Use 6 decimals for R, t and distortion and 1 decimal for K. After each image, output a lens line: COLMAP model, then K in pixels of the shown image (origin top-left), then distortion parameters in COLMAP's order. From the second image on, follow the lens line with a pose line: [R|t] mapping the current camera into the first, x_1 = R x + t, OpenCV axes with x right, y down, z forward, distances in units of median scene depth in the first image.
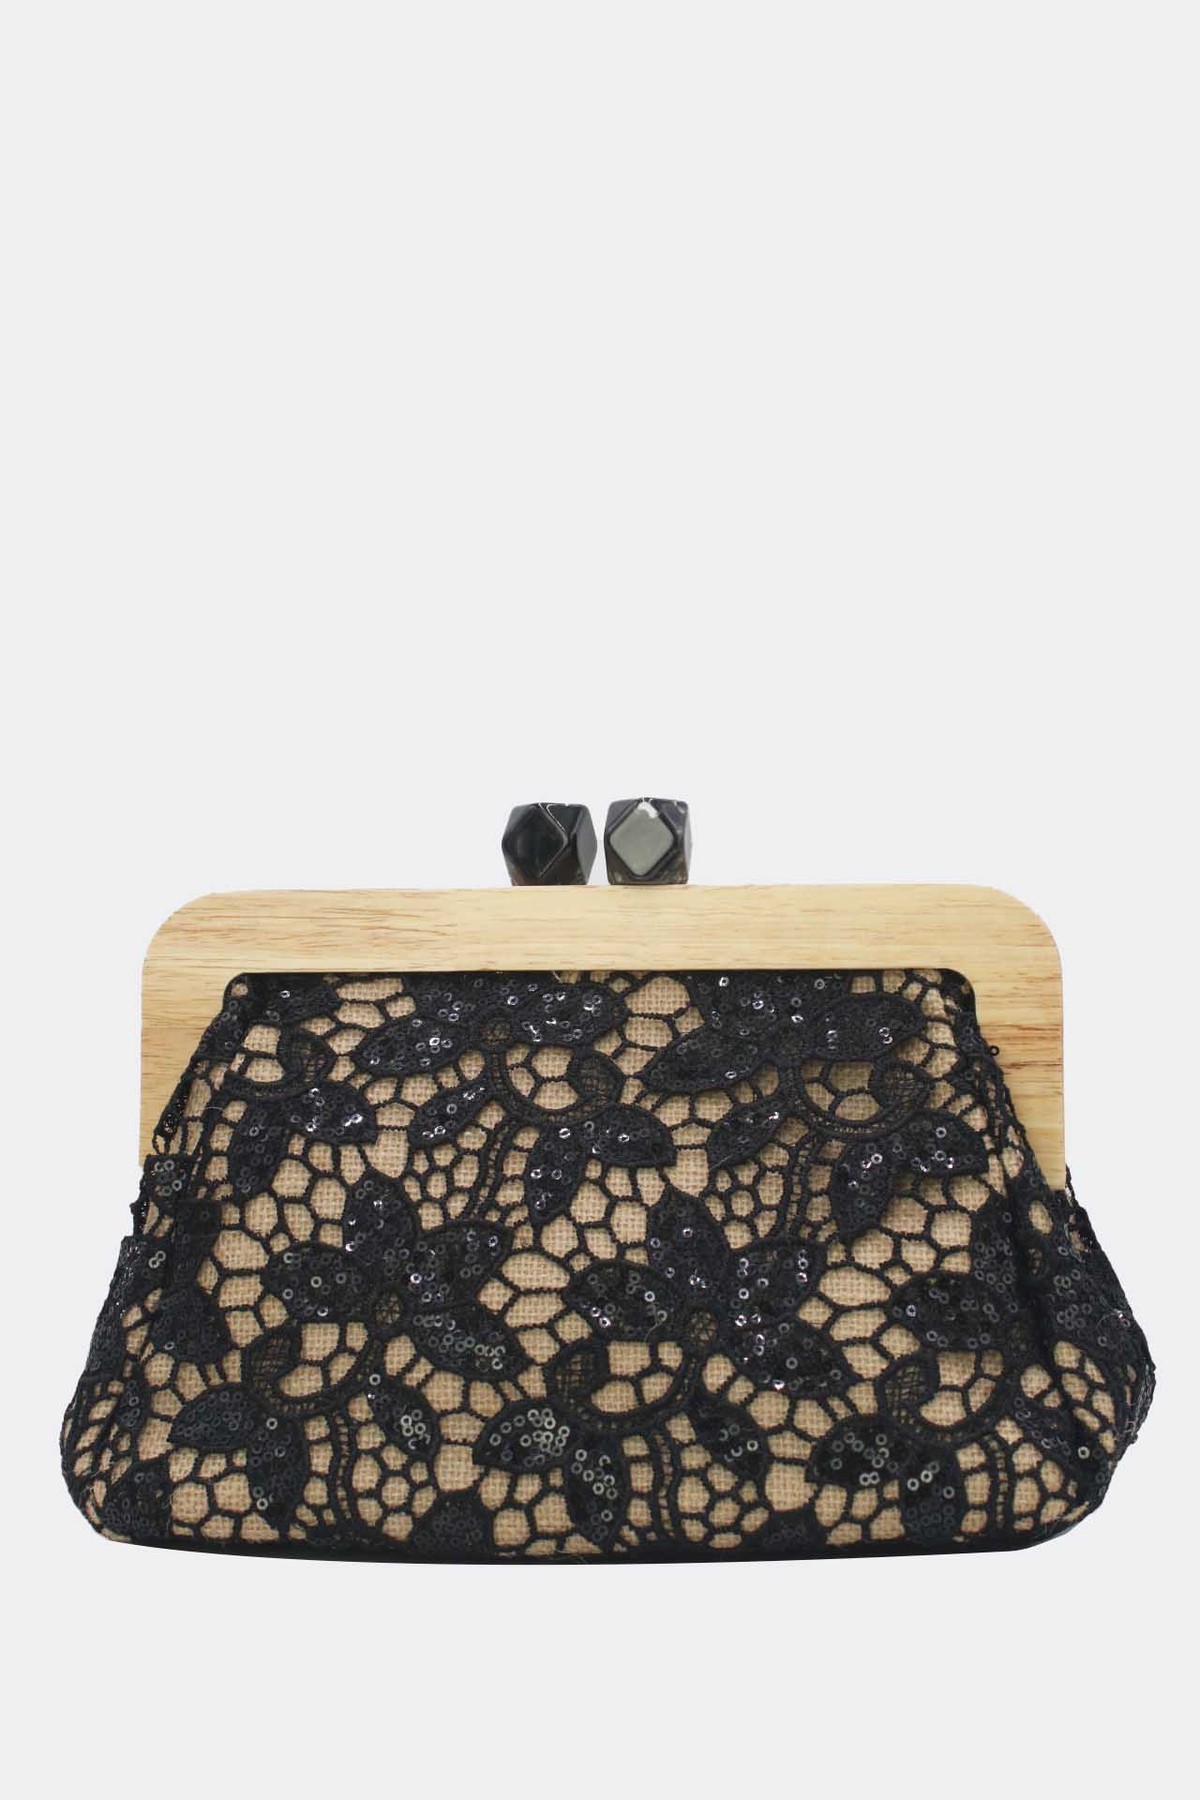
lens RADIAL K [[2708.8, 0, 600.0], [0, 2708.8, 900.0], [0, 0, 1]] dist [0.010519, 0.064312]
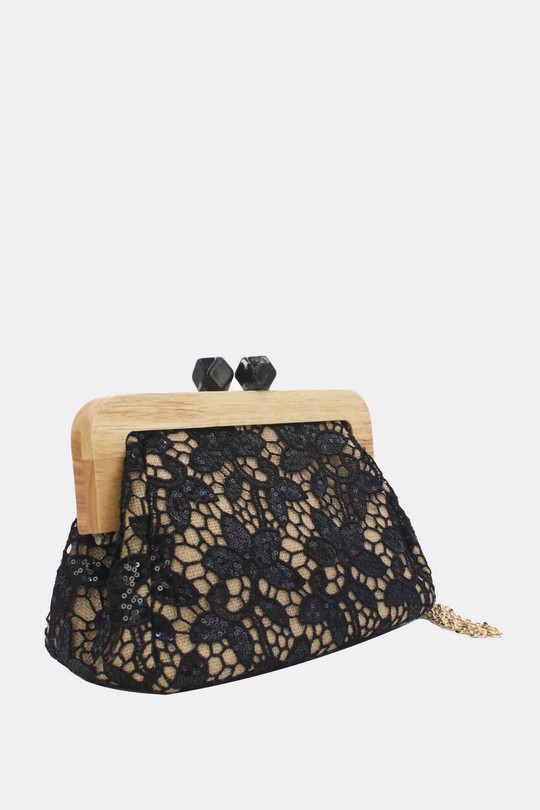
lens RADIAL K [[1024.3, 0, 270.0], [0, 1024.3, 405.0], [0, 0, 1]] dist [-0.031832, -0.030205]
pose [[0.612871, -0.012063, 0.790091, -0.744636], [0.021684, 0.999764, -0.001557, 0.009749], [-0.789885, 0.018086, 0.612988, 0.422692]]
